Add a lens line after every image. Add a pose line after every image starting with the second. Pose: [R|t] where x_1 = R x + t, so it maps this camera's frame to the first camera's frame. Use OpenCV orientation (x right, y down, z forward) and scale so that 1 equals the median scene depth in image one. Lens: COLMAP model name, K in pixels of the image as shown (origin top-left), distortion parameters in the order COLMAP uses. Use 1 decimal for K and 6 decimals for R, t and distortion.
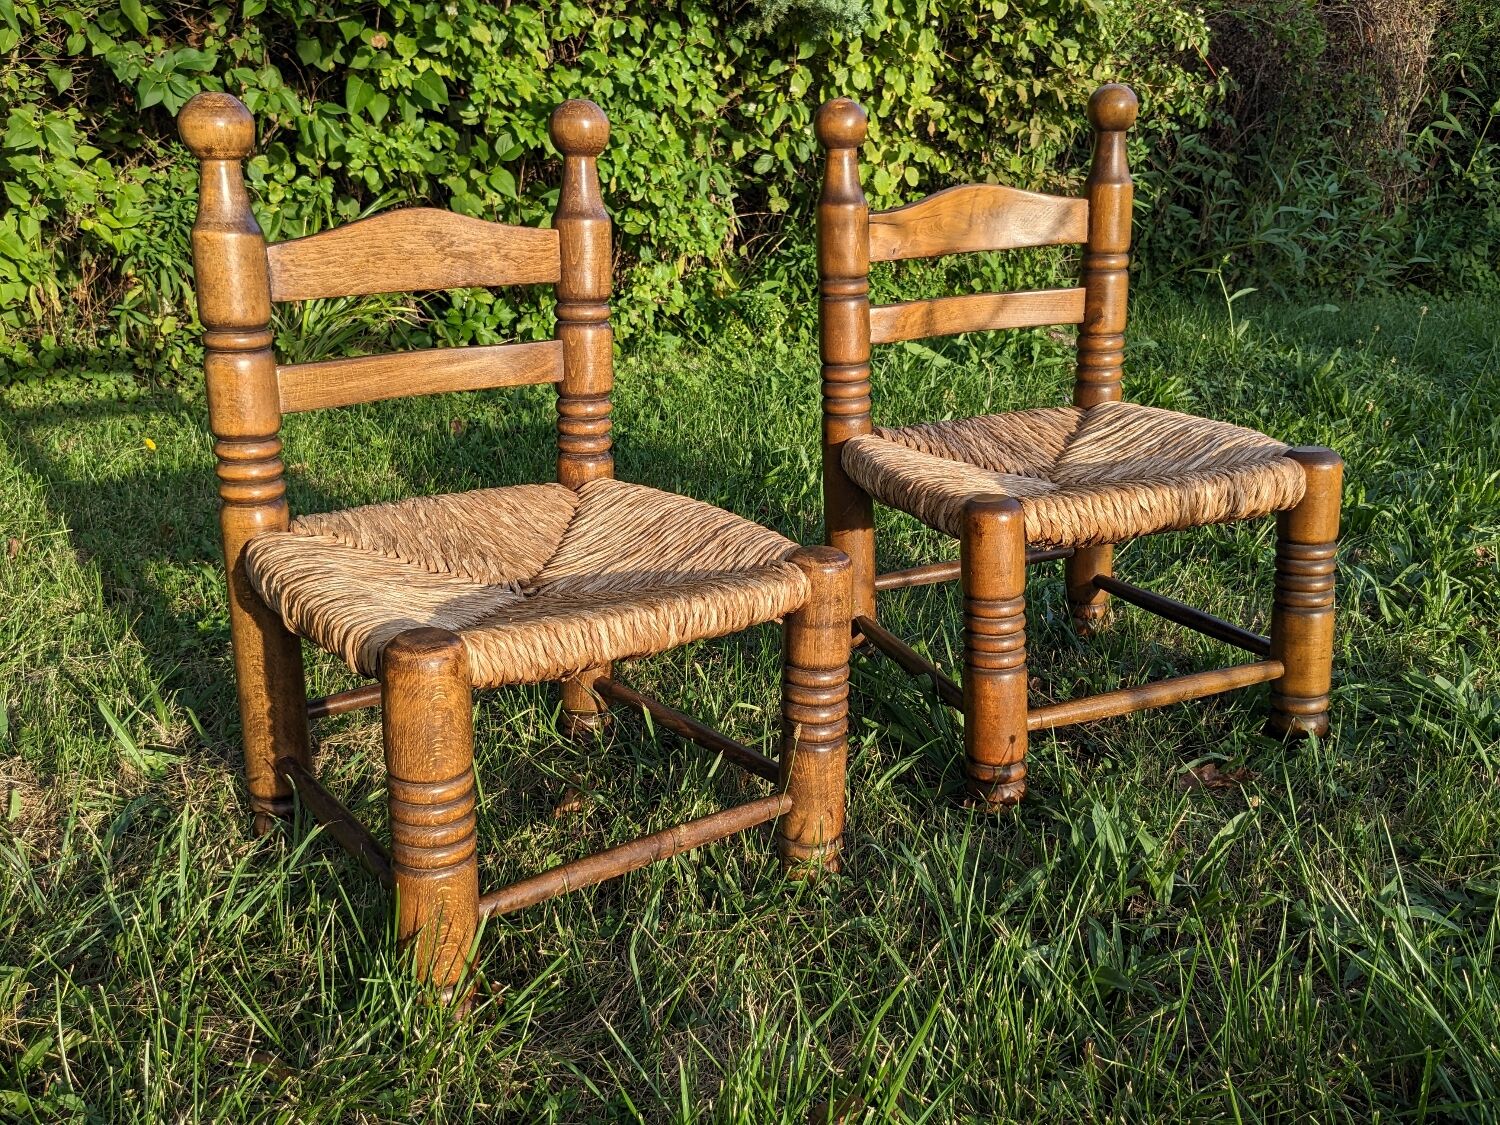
lens RADIAL K [[1457.3, 0, 754.1], [0, 1457.3, 585.5], [0, 0, 1]] dist [0.028718, -0.038580]
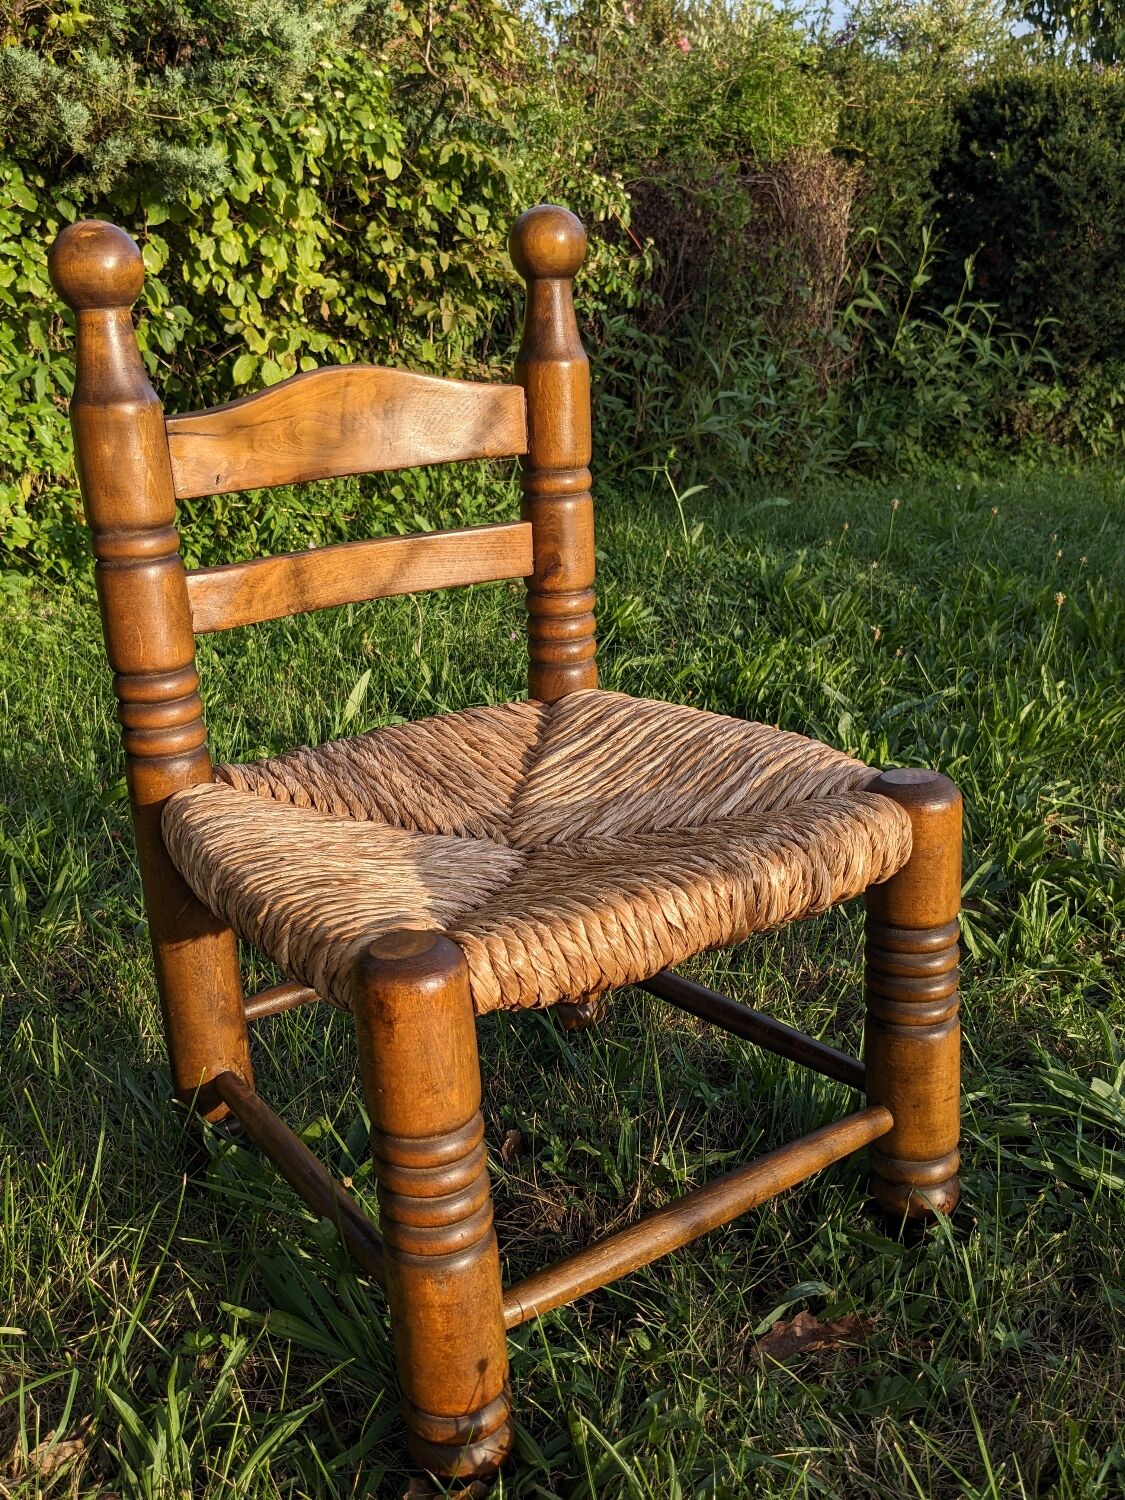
lens RADIAL K [[1457.3, 0, 511.1], [0, 1457.3, 770.2], [0, 0, 1]] dist [0.028718, -0.038580]
pose [[0.975670, -0.082713, 0.203042, 0.034066], [0.084258, 0.996443, 0.001038, -0.042685], [-0.202406, 0.016095, 0.979169, 0.163824]]
